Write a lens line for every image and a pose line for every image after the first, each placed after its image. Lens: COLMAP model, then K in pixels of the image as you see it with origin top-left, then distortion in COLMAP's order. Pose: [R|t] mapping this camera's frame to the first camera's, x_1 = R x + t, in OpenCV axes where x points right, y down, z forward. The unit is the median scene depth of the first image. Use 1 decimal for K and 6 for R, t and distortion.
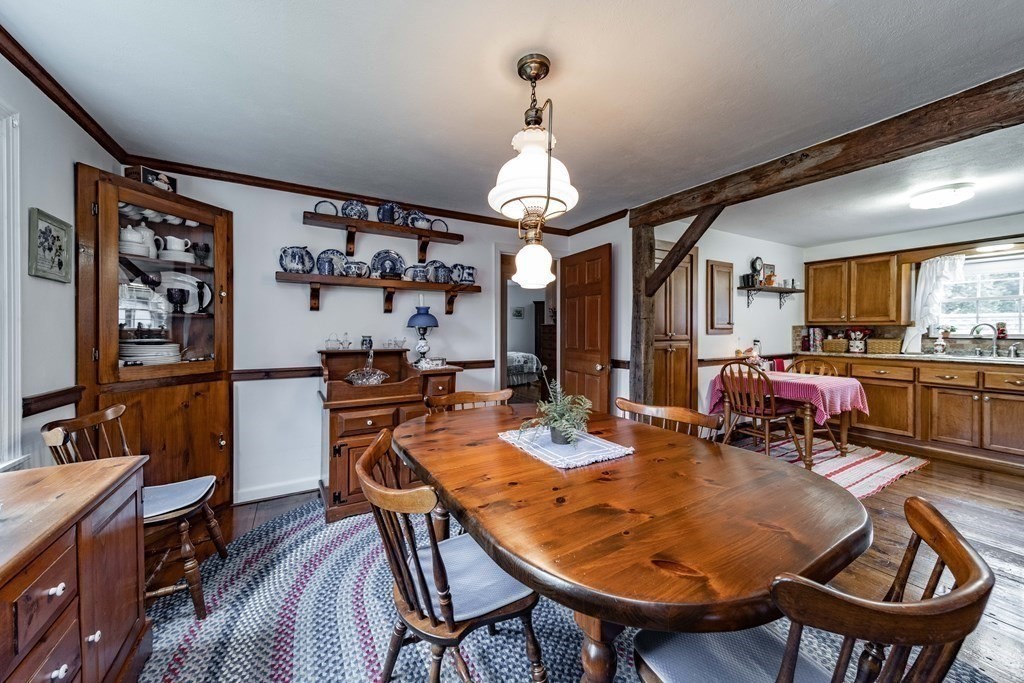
lens RADIAL K [[349.9, 0, 501.8], [0, 349.9, 331.6], [0, 0, 1]] dist [0.001983, 0.000120]
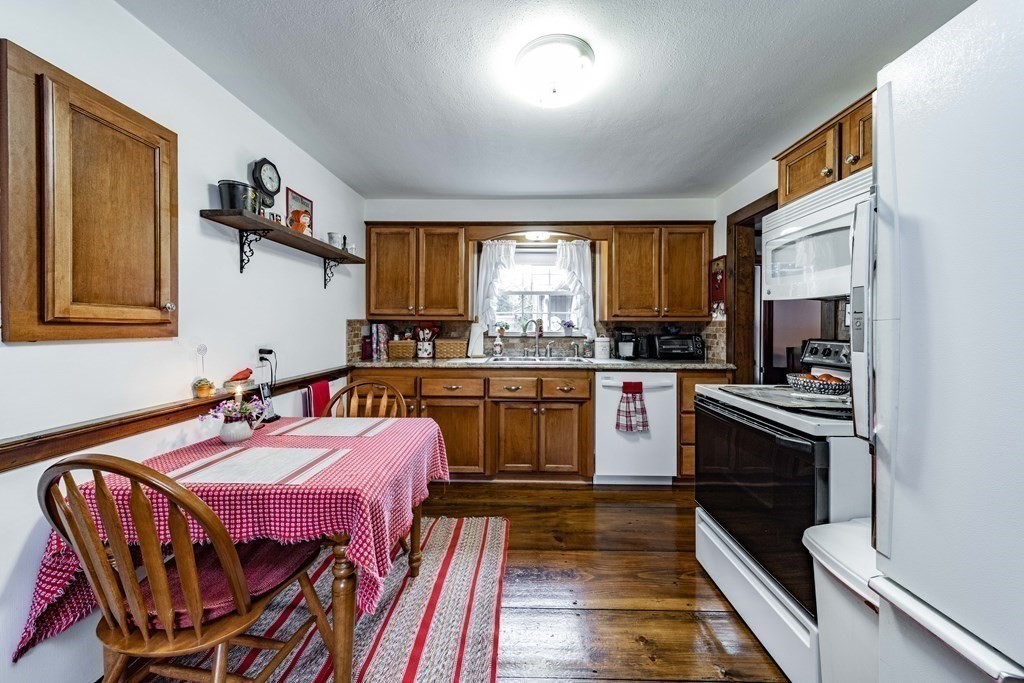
lens RADIAL K [[364.1, 0, 533.4], [0, 364.1, 330.4], [0, 0, 1]] dist [0.000294, -0.000097]
pose [[0.447425, -0.004866, 0.894308, 0.655712], [0.000592, 0.999987, 0.005145, -0.001902], [-0.894321, -0.001772, 0.447421, 0.690461]]
